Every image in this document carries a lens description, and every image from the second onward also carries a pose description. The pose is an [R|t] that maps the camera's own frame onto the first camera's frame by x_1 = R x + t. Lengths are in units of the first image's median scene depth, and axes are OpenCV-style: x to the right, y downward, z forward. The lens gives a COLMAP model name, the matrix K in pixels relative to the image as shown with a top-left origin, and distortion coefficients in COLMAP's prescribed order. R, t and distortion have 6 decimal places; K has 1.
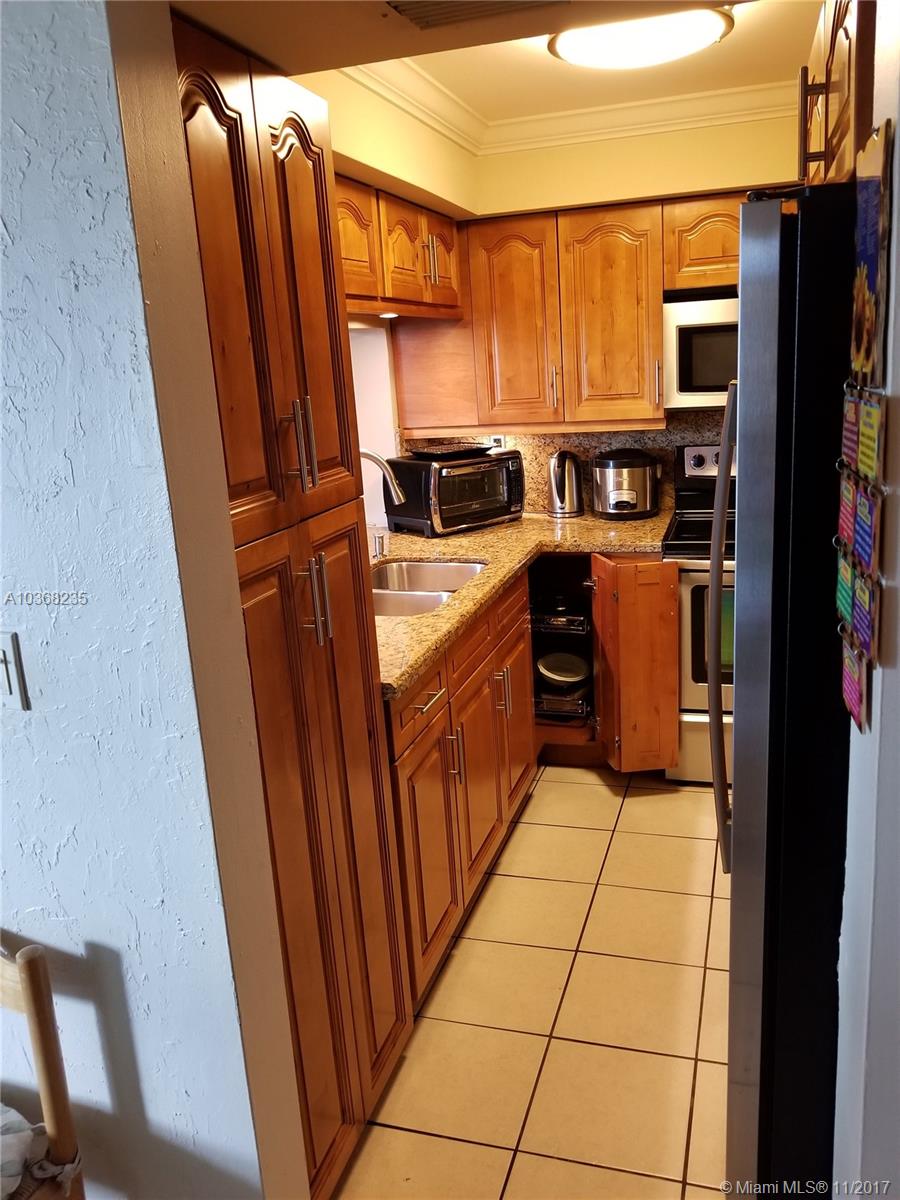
lens RADIAL K [[950.6, 0, 493.8], [0, 950.6, 572.1], [0, 0, 1]] dist [-0.009159, -0.008549]
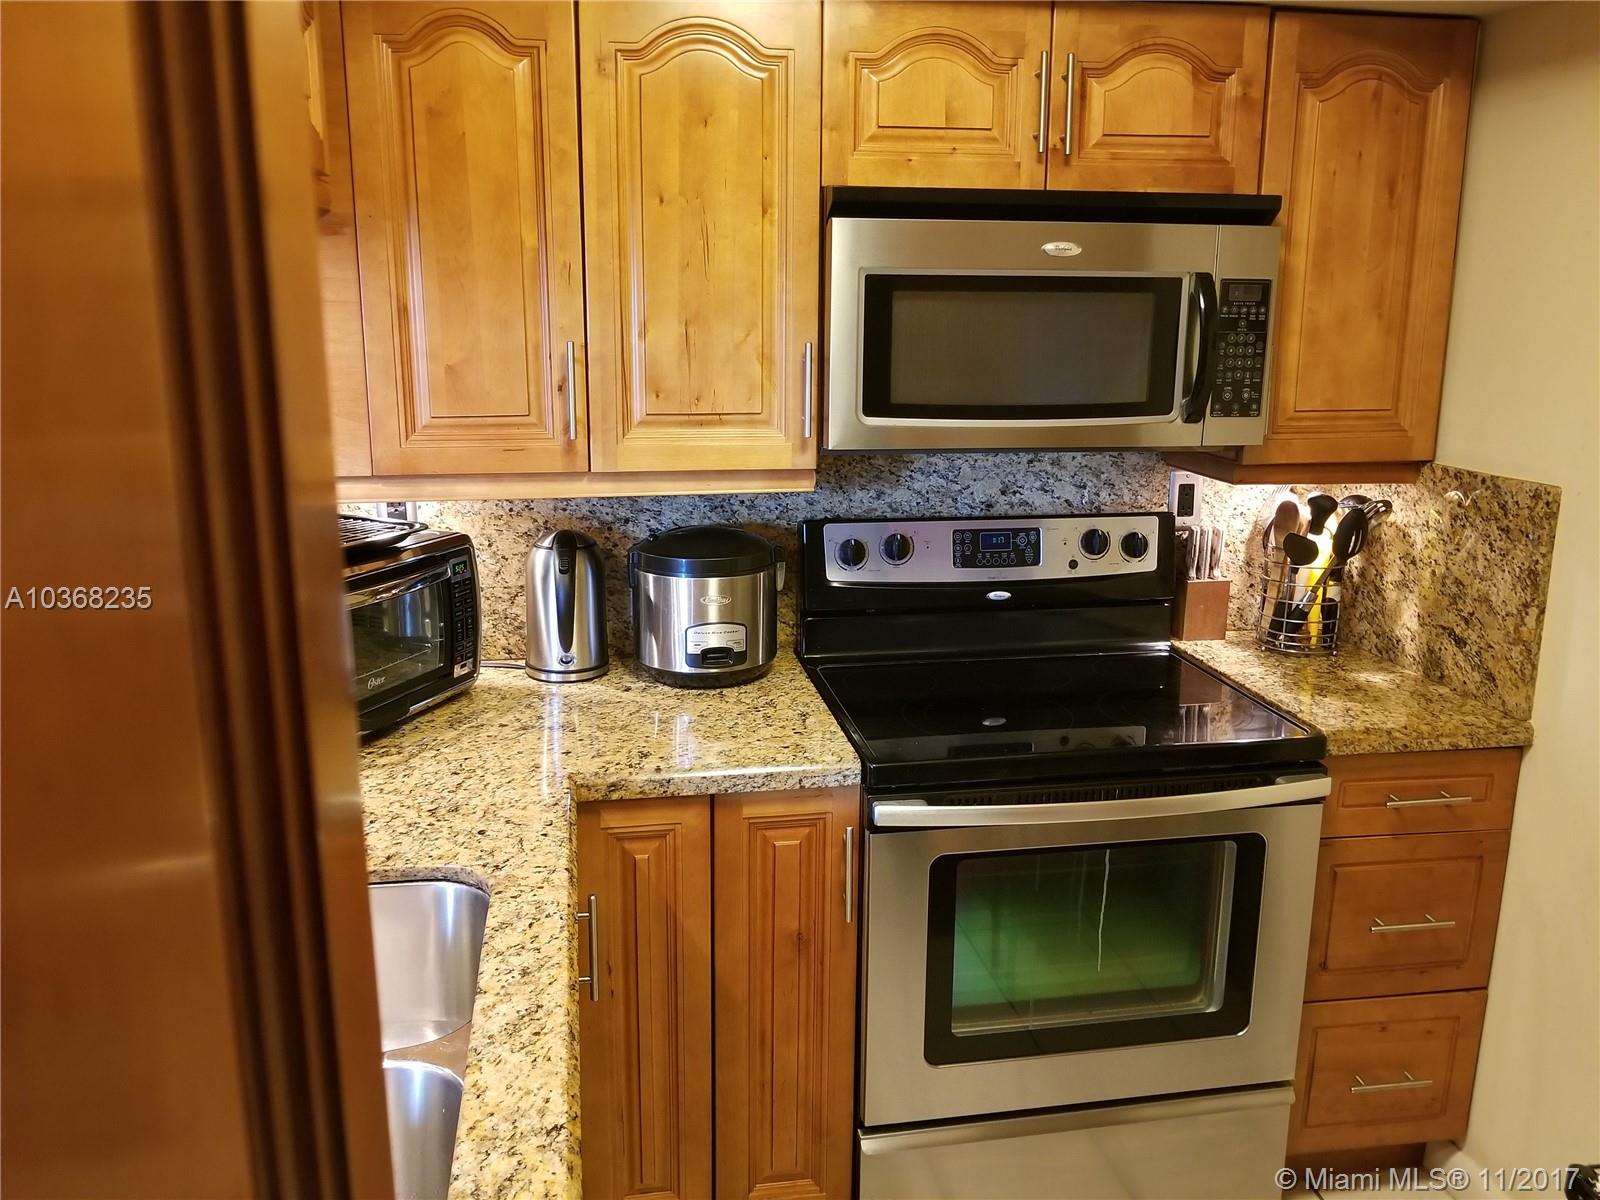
lens RADIAL K [[1267.4, 0, 808.9], [0, 1267.4, 574.1], [0, 0, 1]] dist [-0.009159, -0.008549]
pose [[0.902756, -0.027793, 0.429254, -0.081537], [0.037699, 0.999183, -0.014591, -0.098931], [-0.428498, 0.029355, 0.903066, 0.436150]]
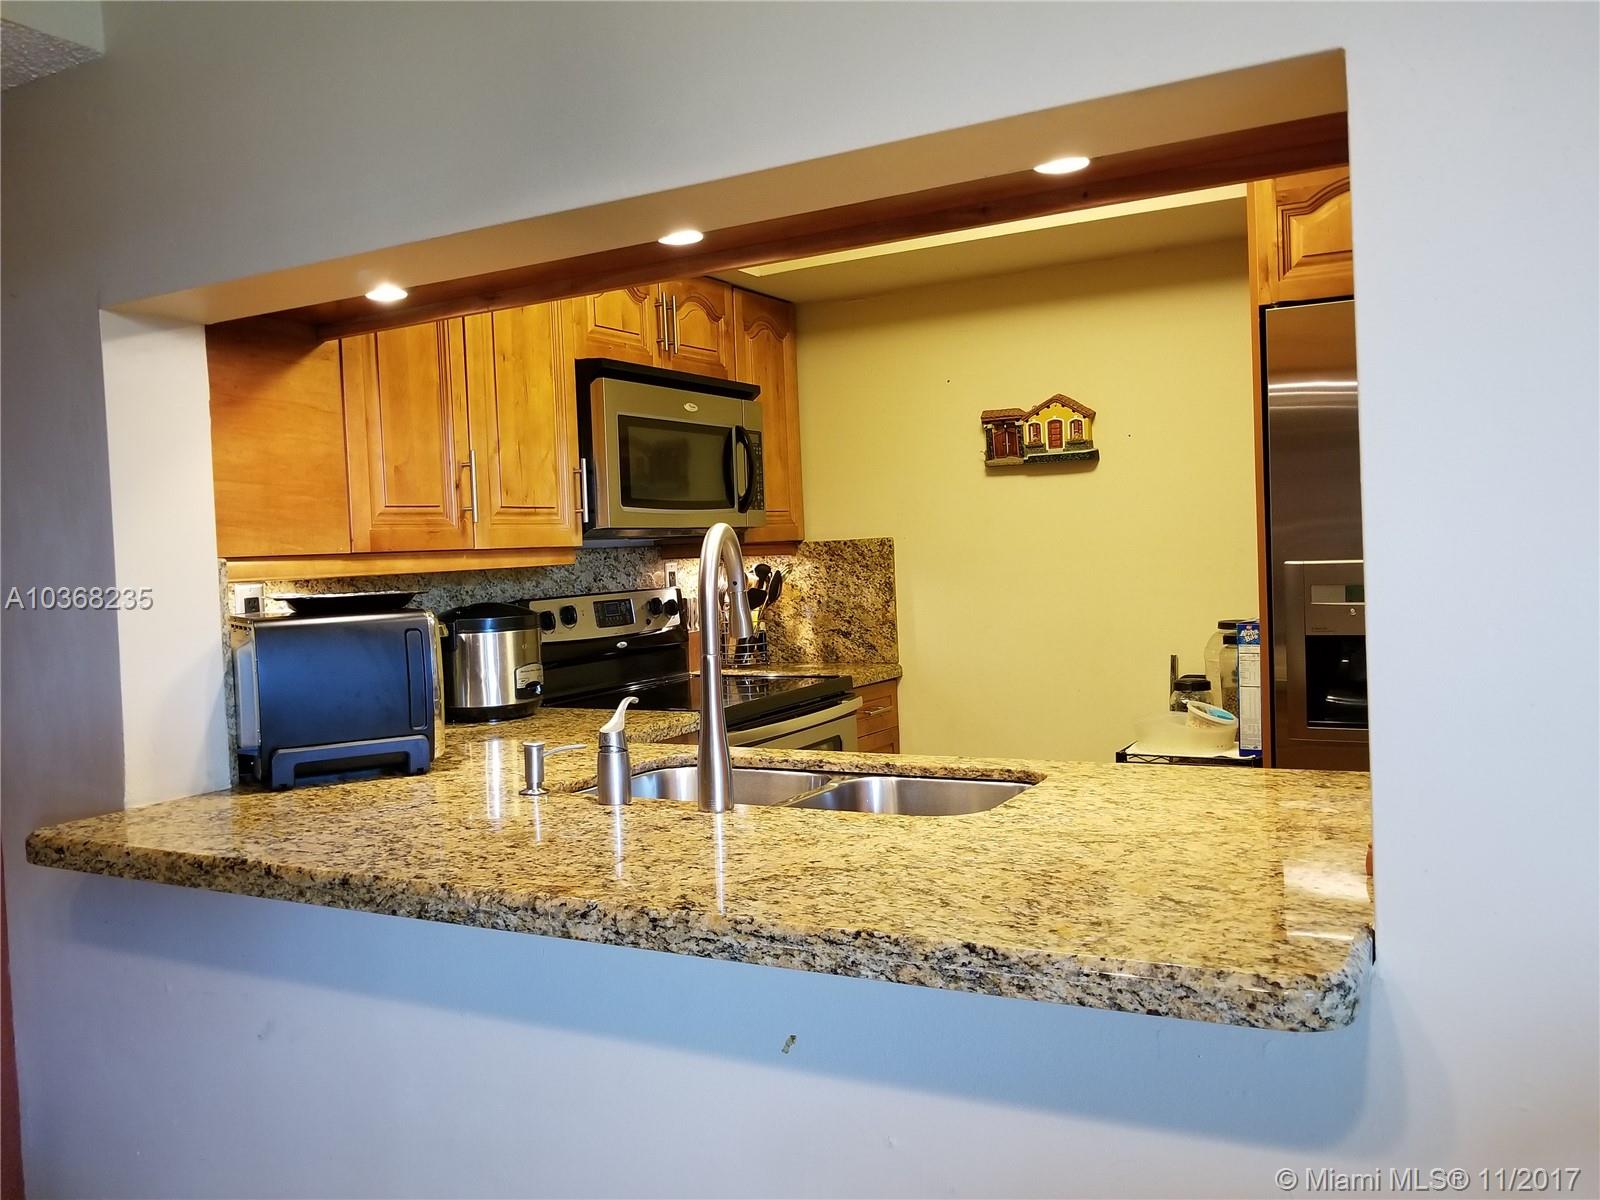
lens RADIAL K [[1278.8, 0, 800.0], [0, 1278.8, 600.0], [0, 0, 1]] dist [-0.000895, -0.040421]
pose [[0.223599, 0.011266, 0.974616, -0.626420], [0.248984, 0.966097, -0.068291, -0.026291], [-0.942343, 0.257934, 0.213213, 0.648534]]
